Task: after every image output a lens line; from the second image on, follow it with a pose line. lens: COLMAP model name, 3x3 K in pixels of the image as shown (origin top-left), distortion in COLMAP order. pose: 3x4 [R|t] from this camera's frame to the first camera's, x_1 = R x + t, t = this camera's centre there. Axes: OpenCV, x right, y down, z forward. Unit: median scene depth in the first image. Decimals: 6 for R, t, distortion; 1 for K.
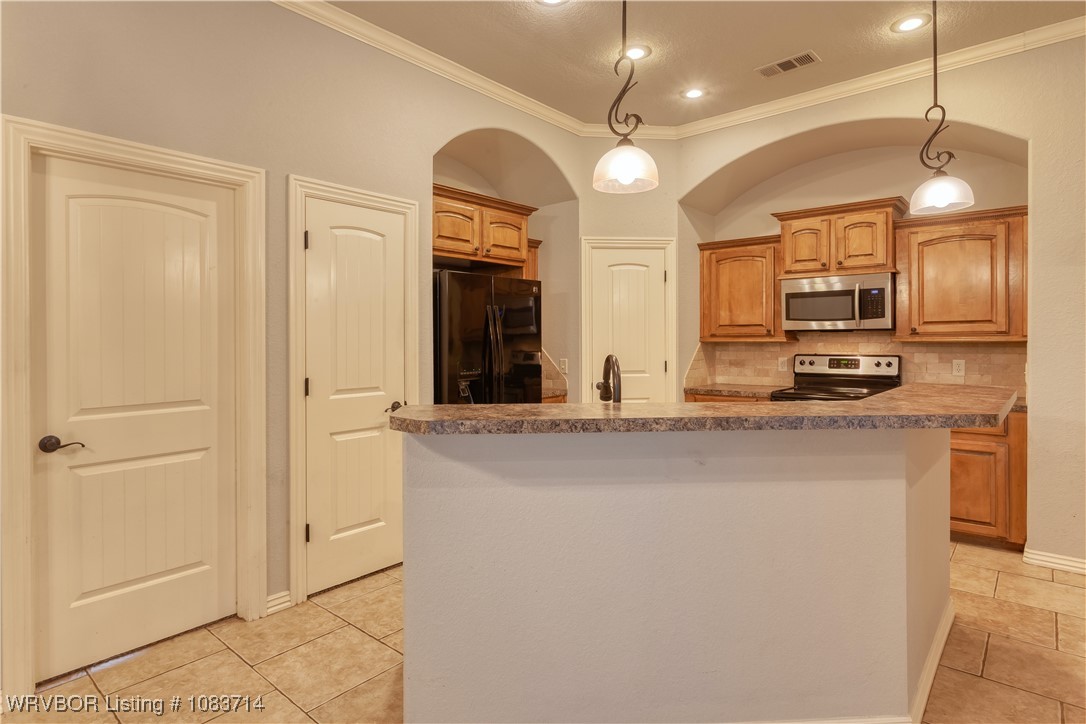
lens RADIAL K [[586.7, 0, 533.8], [0, 586.7, 334.3], [0, 0, 1]] dist [-0.005180, 0.003646]
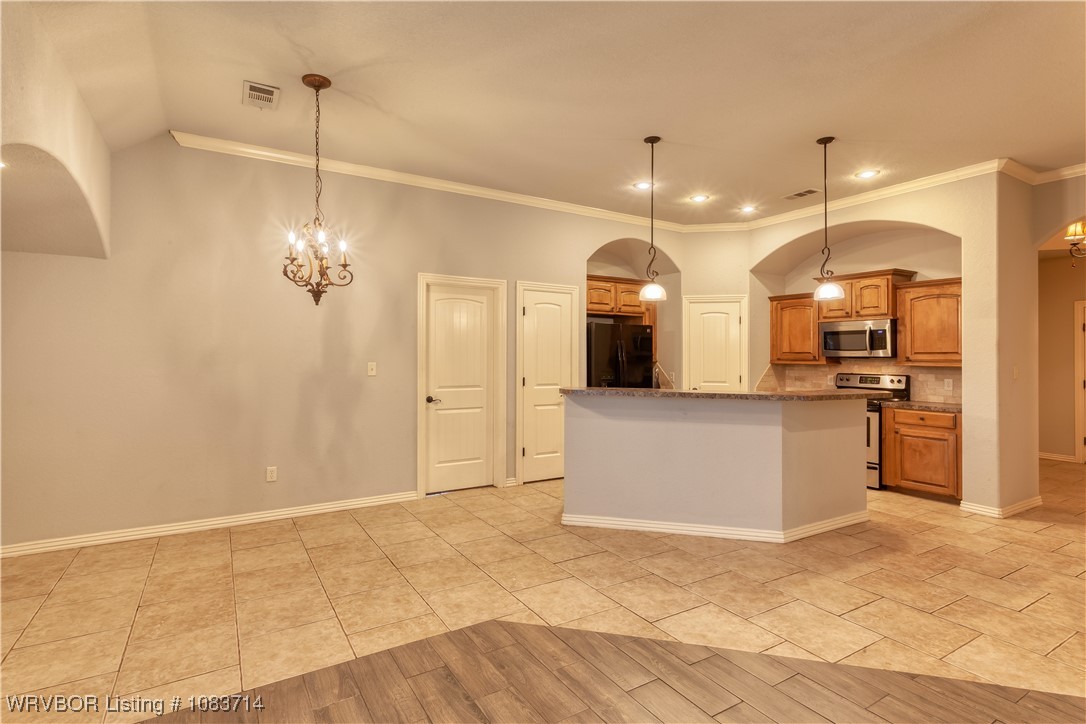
lens RADIAL K [[537.8, 0, 517.3], [0, 537.8, 323.4], [0, 0, 1]] dist [0.000121, 0.000548]
pose [[0.941774, -0.008071, -0.336150, 0.193971], [-0.010282, 0.998553, -0.052782, -0.013695], [0.336090, 0.053165, 0.940328, -0.672839]]
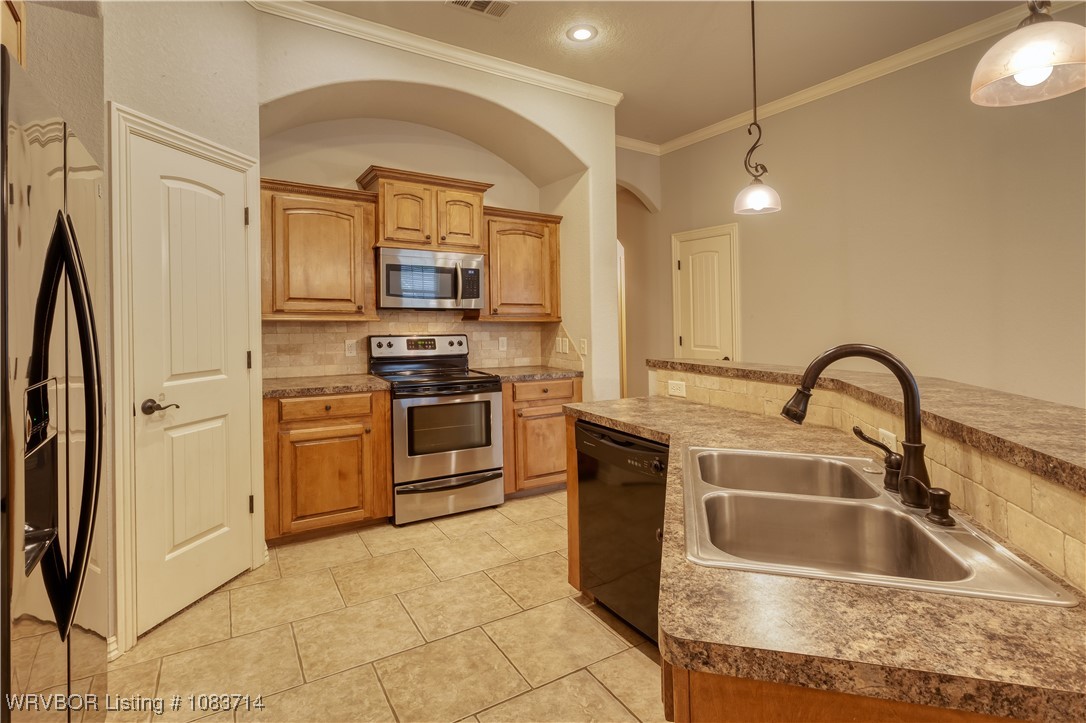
lens RADIAL K [[537.8, 0, 530.5], [0, 537.8, 315.6], [0, 0, 1]] dist [0.000121, 0.000548]
pose [[0.303577, 0.010710, 0.952747, -0.303092], [-0.017596, 0.999829, -0.005633, 0.006503], [-0.952645, -0.015055, 0.303713, 0.698202]]
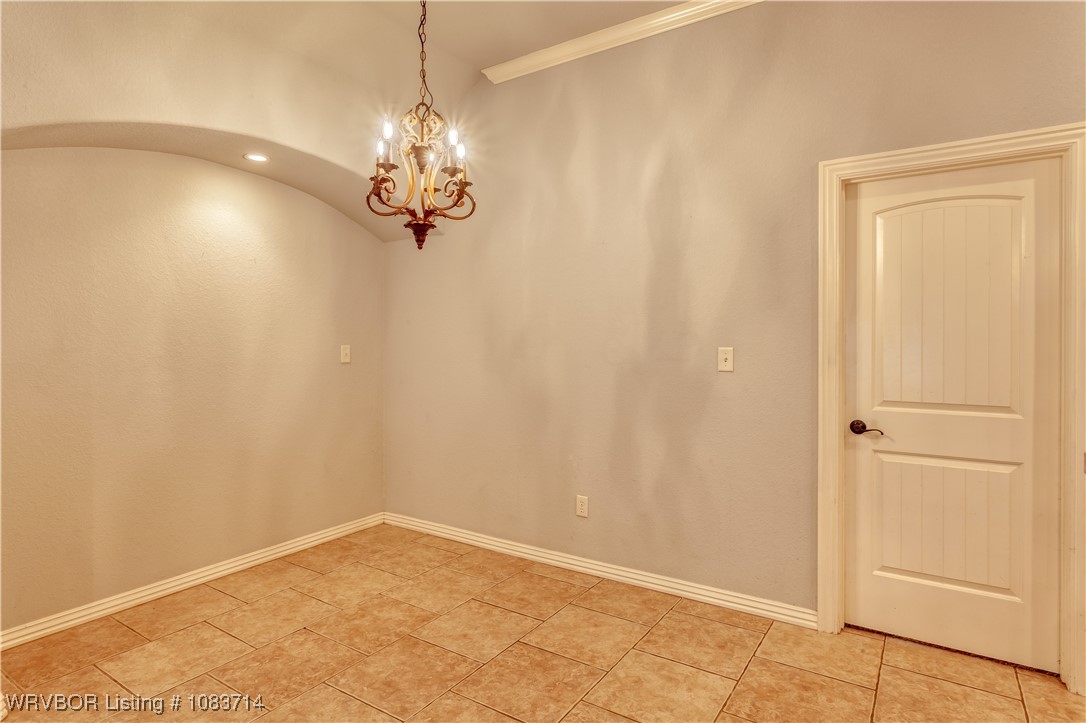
lens RADIAL K [[586.7, 0, 530.3], [0, 586.7, 331.4], [0, 0, 1]] dist [-0.005180, 0.003646]
pose [[0.118152, -0.008423, -0.992960, 0.168952], [0.004599, 0.999958, -0.007935, 0.000627], [0.992985, -0.003629, 0.118186, 0.130189]]
